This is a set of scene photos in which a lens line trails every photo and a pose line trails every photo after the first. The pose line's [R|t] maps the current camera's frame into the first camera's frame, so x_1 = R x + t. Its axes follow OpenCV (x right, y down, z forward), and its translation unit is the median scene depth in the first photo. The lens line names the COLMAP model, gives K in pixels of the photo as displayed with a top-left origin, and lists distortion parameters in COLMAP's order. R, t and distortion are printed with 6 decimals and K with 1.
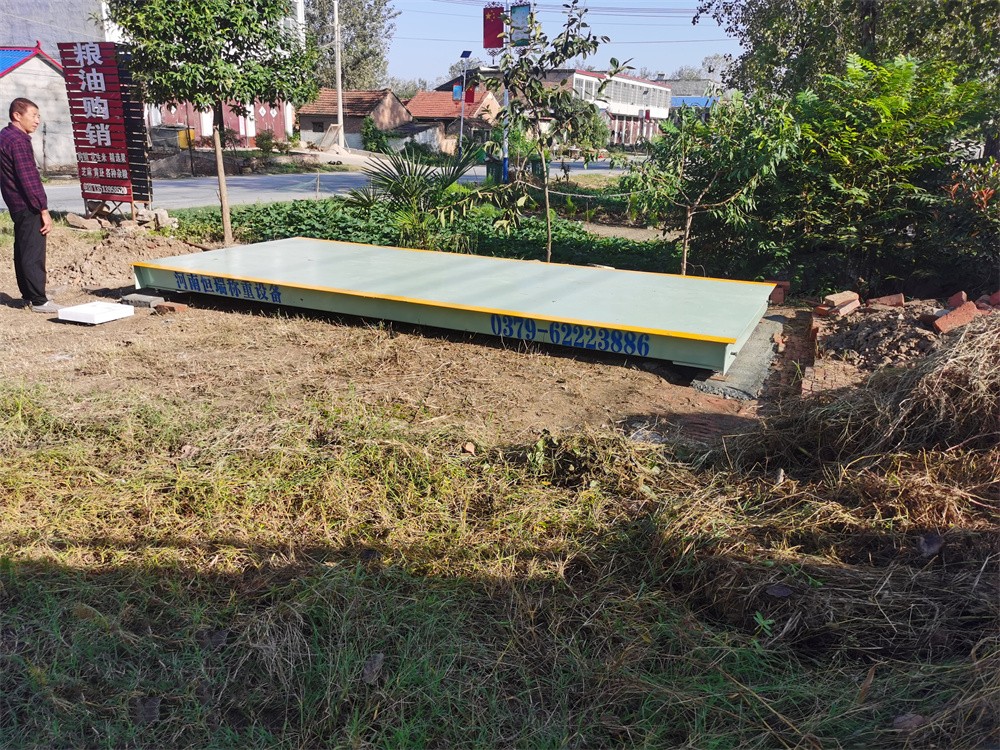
lens RADIAL K [[774.8, 0, 497.4], [0, 774.8, 378.1], [0, 0, 1]] dist [0.029962, -0.003760]
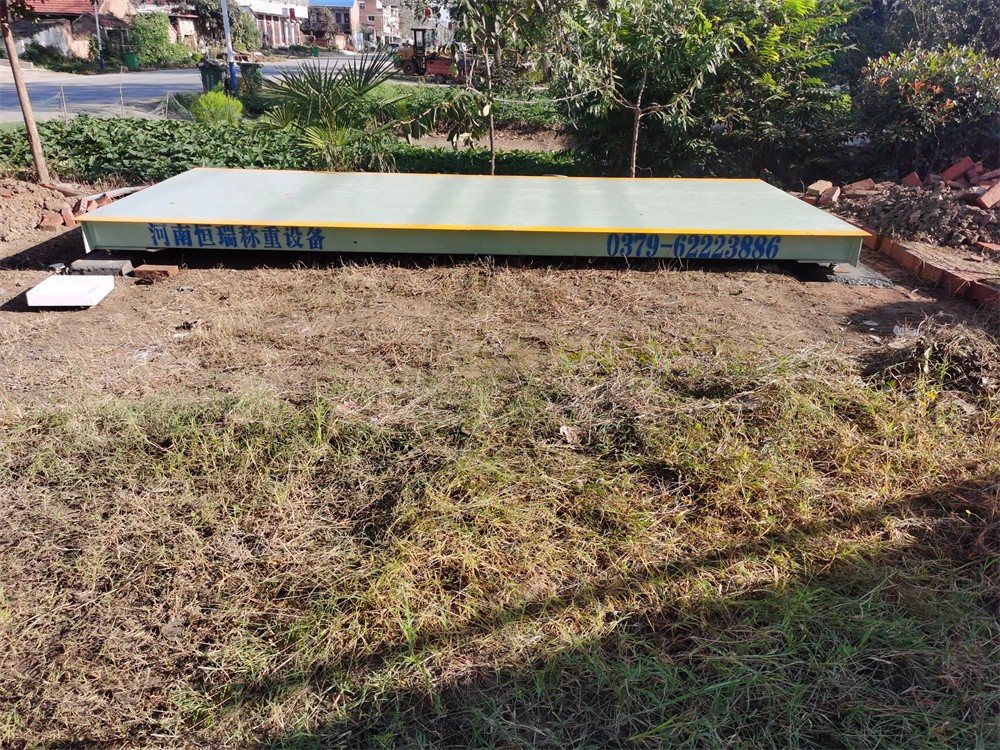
lens RADIAL K [[774.8, 0, 499.6], [0, 774.8, 371.1], [0, 0, 1]] dist [0.029962, -0.003760]
pose [[0.901258, -0.175315, 0.396230, -0.454135], [0.133917, 0.982419, 0.130073, -0.051643], [-0.412067, -0.064167, 0.908891, 0.169321]]
